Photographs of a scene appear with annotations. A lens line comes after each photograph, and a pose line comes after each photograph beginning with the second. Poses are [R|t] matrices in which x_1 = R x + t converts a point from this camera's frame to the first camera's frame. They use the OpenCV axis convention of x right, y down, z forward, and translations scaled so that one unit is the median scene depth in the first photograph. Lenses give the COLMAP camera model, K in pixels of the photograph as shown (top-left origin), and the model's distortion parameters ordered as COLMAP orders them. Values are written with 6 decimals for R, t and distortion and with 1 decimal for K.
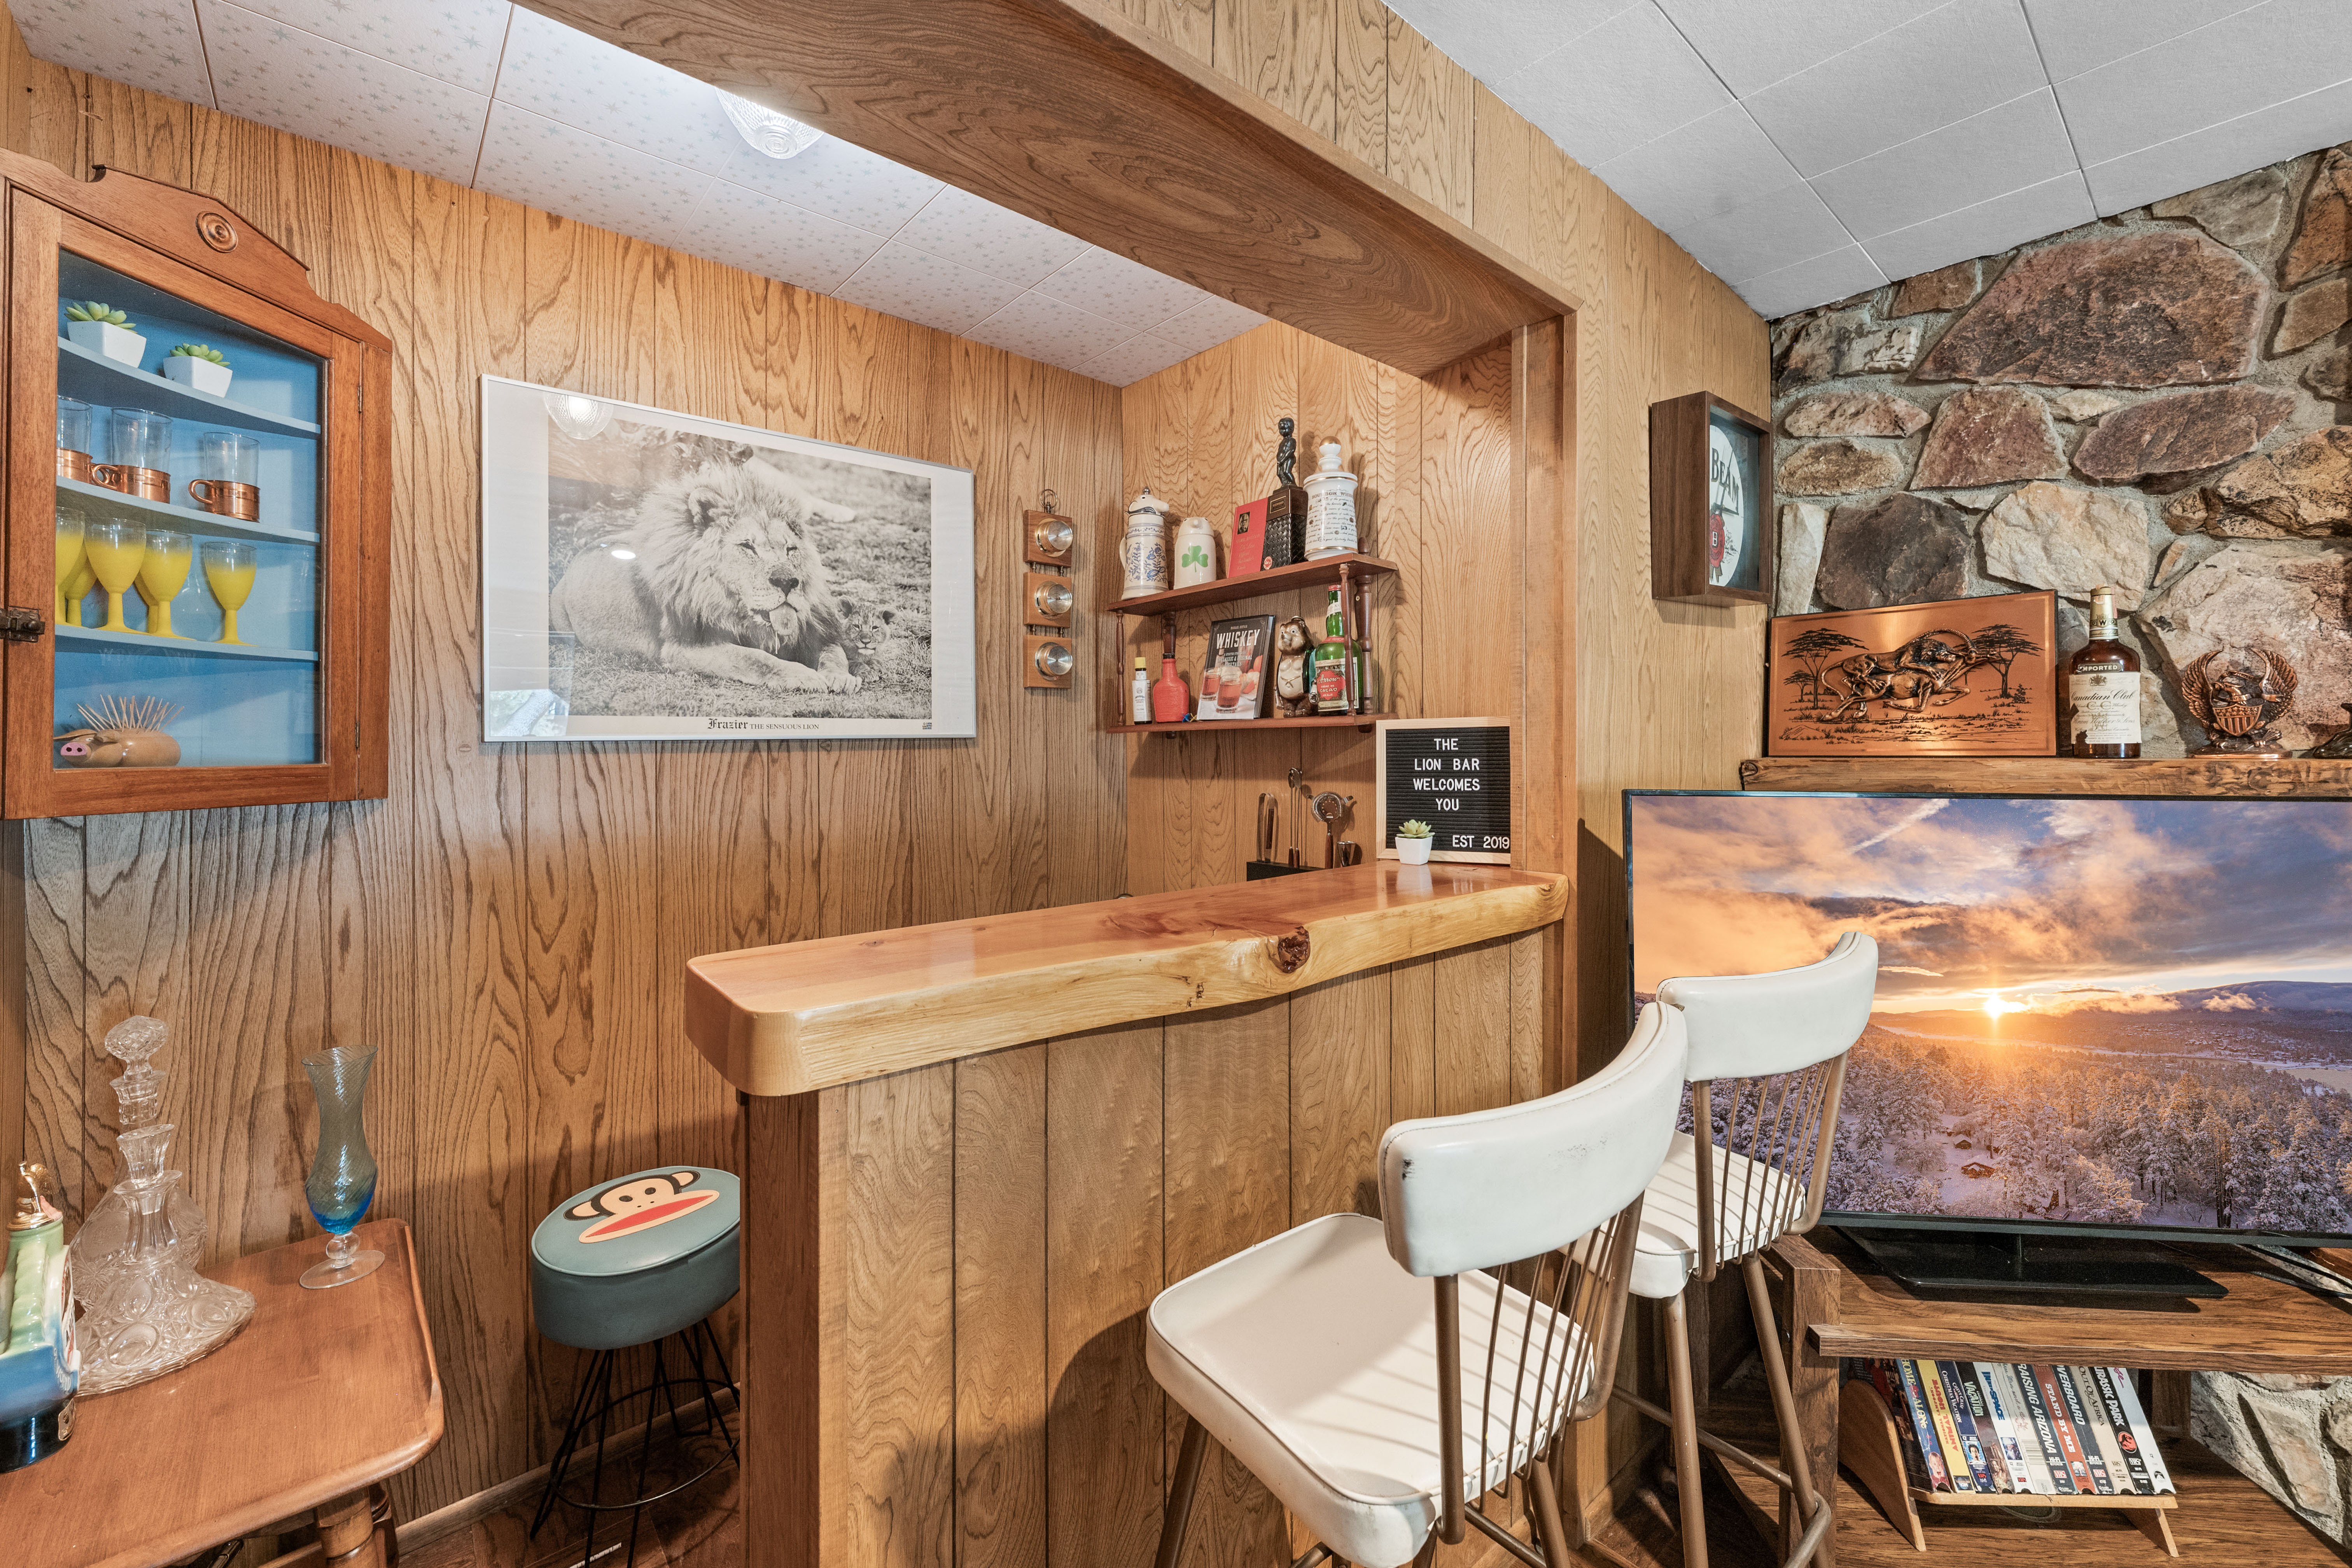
lens RADIAL K [[942.9, 0, 1170.1], [0, 942.9, 738.9], [0, 0, 1]] dist [0.001555, -0.000355]
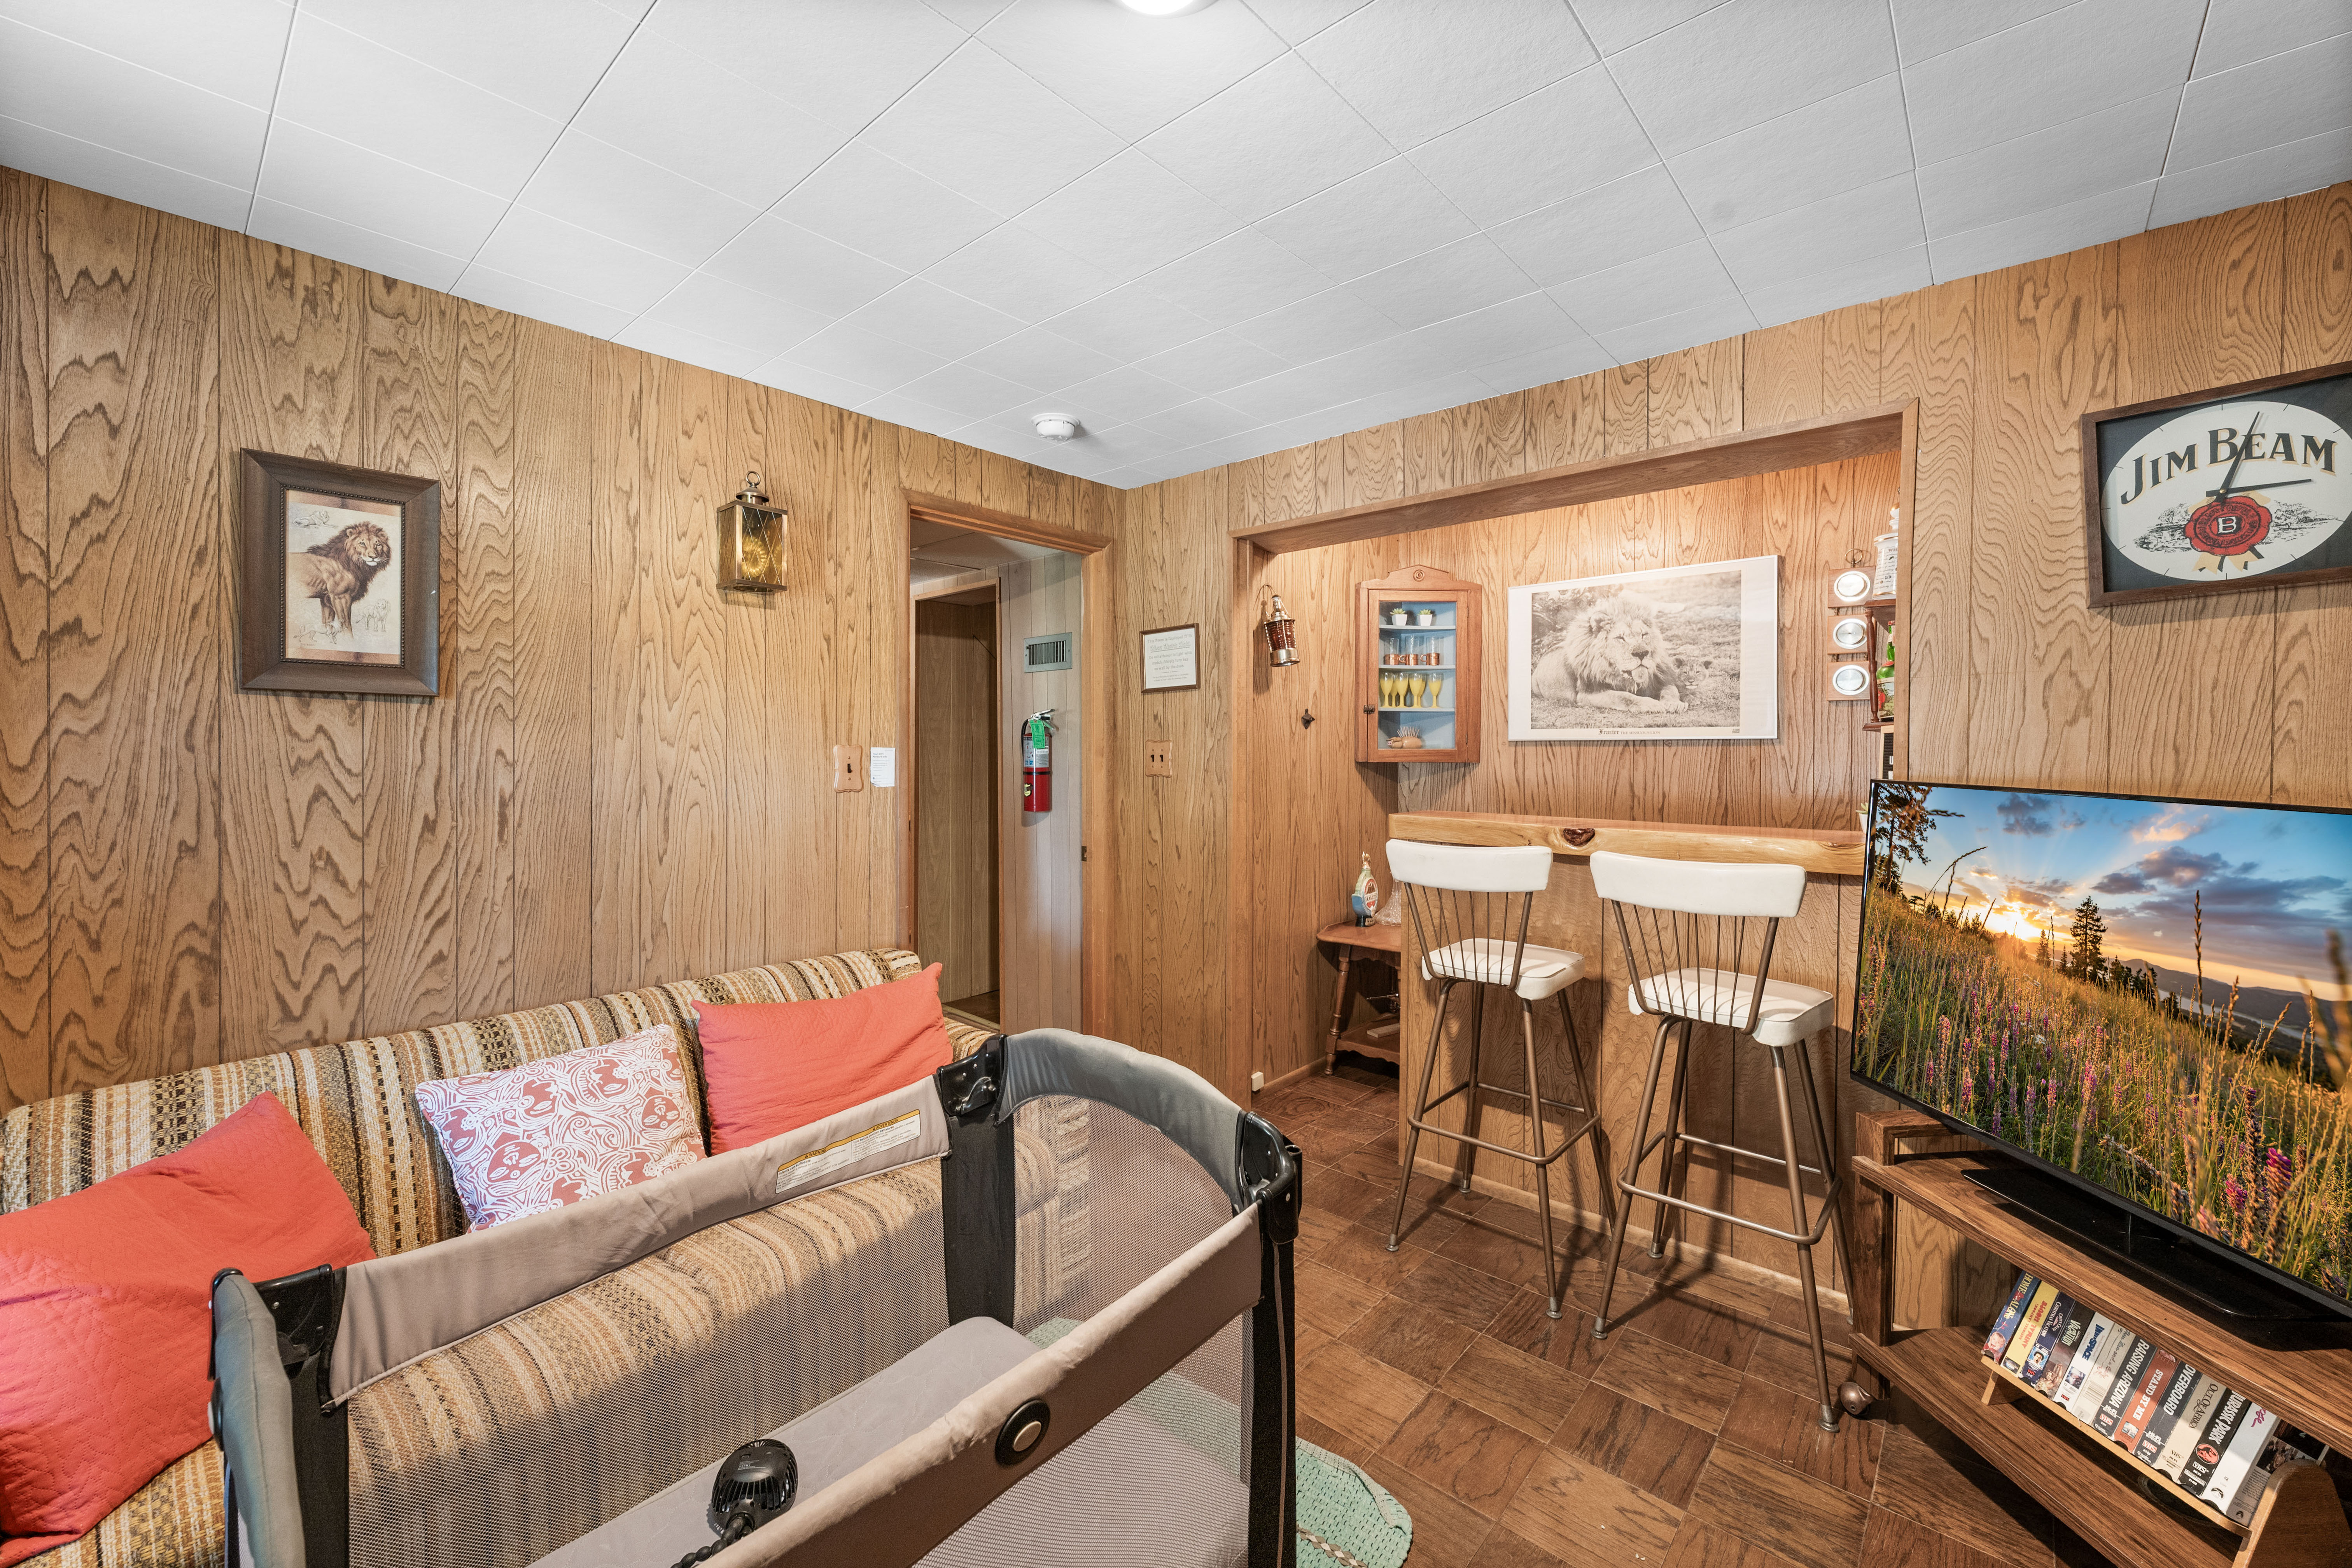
lens RADIAL K [[942.9, 0, 1171.3], [0, 942.9, 762.6], [0, 0, 1]] dist [0.001555, -0.000355]
pose [[0.126985, 0.023314, -0.991631, 1.323328], [0.004359, 0.999701, 0.024062, -0.003189], [0.991895, -0.007378, 0.126845, -0.138386]]
